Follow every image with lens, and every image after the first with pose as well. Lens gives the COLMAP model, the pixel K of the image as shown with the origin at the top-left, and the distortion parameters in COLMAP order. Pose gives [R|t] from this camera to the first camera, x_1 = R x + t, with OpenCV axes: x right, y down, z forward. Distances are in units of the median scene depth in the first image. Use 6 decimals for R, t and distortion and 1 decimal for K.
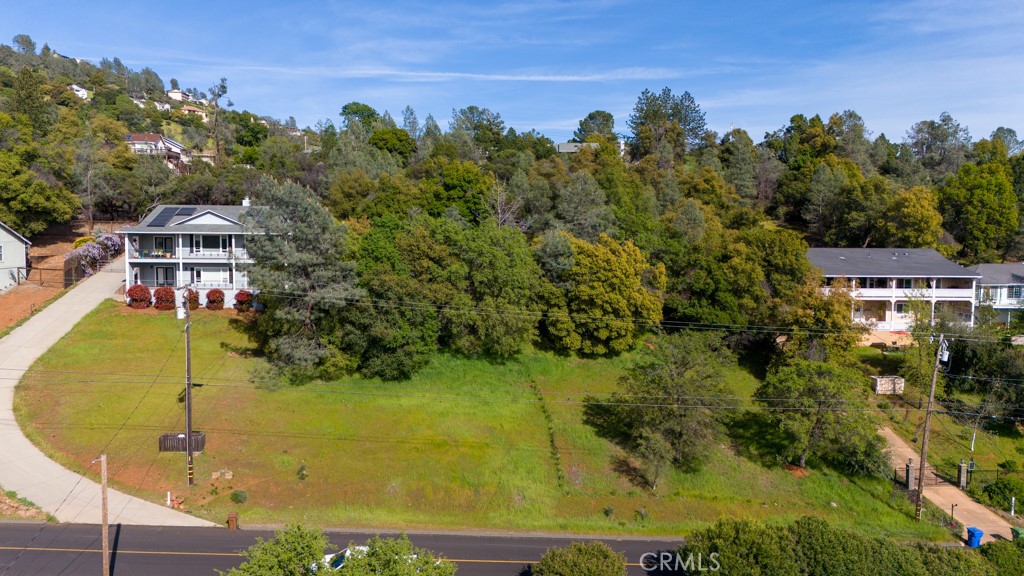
lens RADIAL K [[769.2, 0, 489.4], [0, 769.2, 286.3], [0, 0, 1]] dist [0.048889, -0.005984]
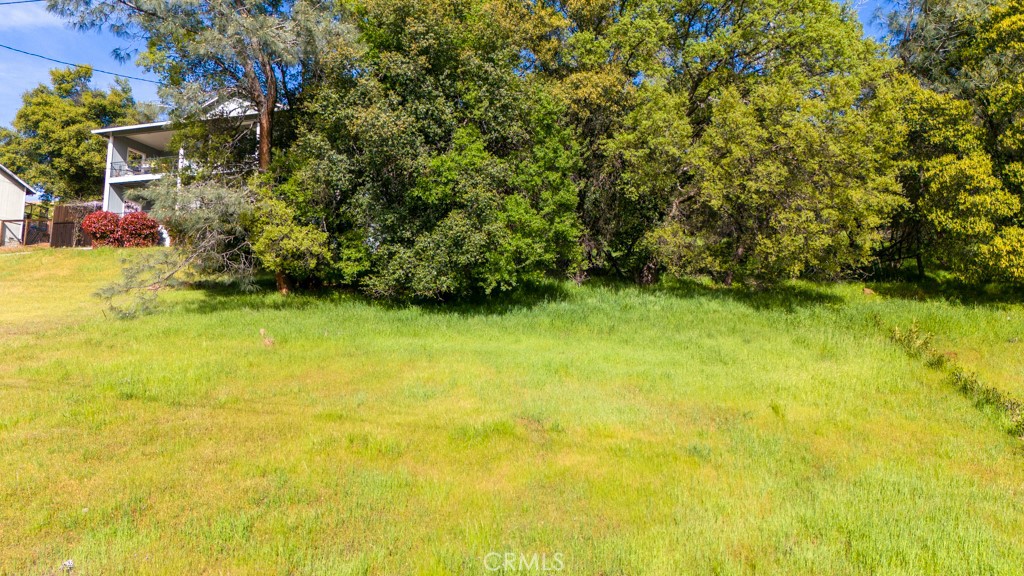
lens RADIAL K [[769.2, 0, 489.4], [0, 769.2, 286.3], [0, 0, 1]] dist [0.048889, -0.005984]
pose [[0.930352, -0.045636, -0.363817, 0.019051], [-0.026927, 0.981042, -0.191917, 0.160008], [0.365678, 0.188347, 0.911485, 0.611995]]
